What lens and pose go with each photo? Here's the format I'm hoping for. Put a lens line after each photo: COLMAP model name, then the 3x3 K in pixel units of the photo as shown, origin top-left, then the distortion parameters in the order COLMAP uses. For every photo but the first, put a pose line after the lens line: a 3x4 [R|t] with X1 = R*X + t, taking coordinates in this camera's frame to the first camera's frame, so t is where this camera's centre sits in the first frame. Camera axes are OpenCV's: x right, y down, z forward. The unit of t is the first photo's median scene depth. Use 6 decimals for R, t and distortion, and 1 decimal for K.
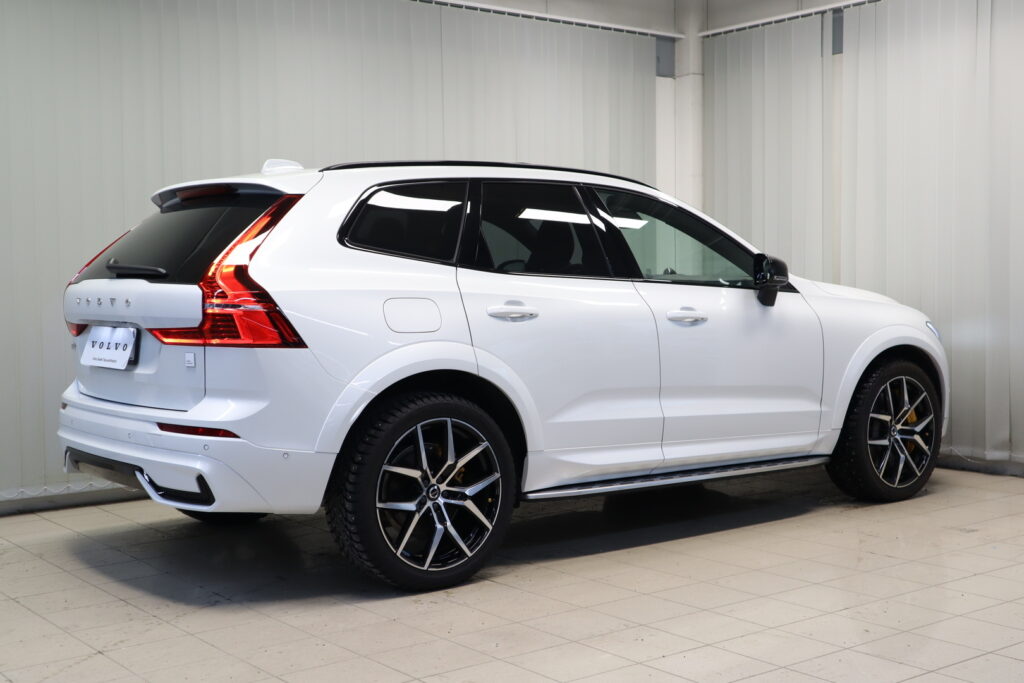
lens RADIAL K [[1333.0, 0, 510.8], [0, 1333.0, 325.0], [0, 0, 1]] dist [0.039251, 0.061754]
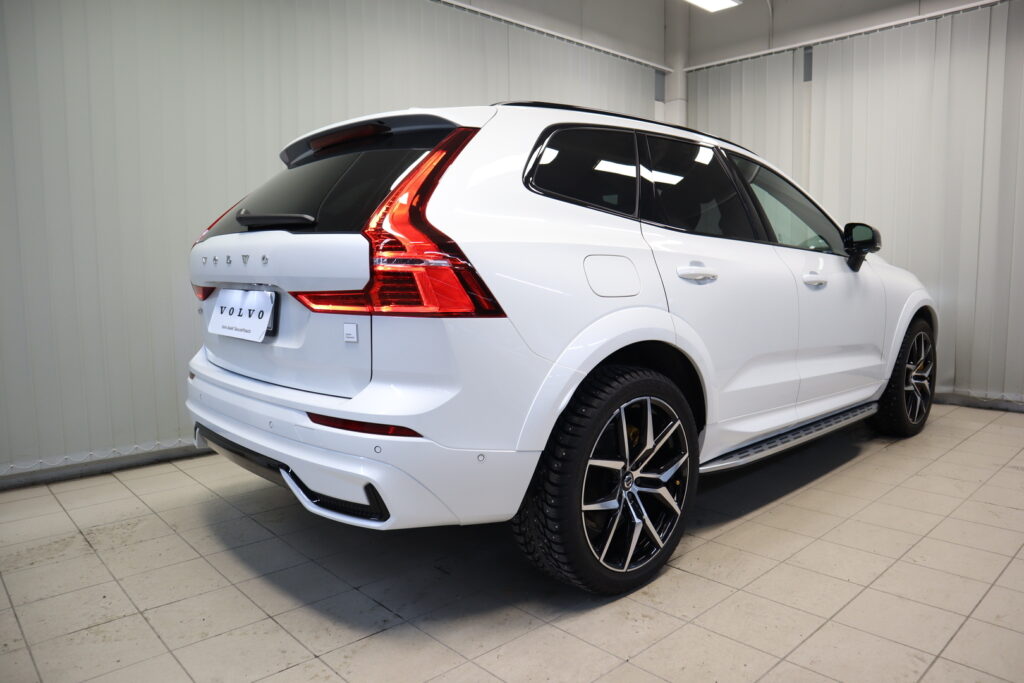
lens RADIAL K [[720.7, 0, 512.4], [0, 720.7, 335.0], [0, 0, 1]] dist [-0.122882, 0.088440]
pose [[0.995437, -0.005242, 0.095281, -0.177923], [-0.000953, 0.997894, 0.064856, 0.000510], [-0.095421, -0.064651, 0.993335, 0.555754]]
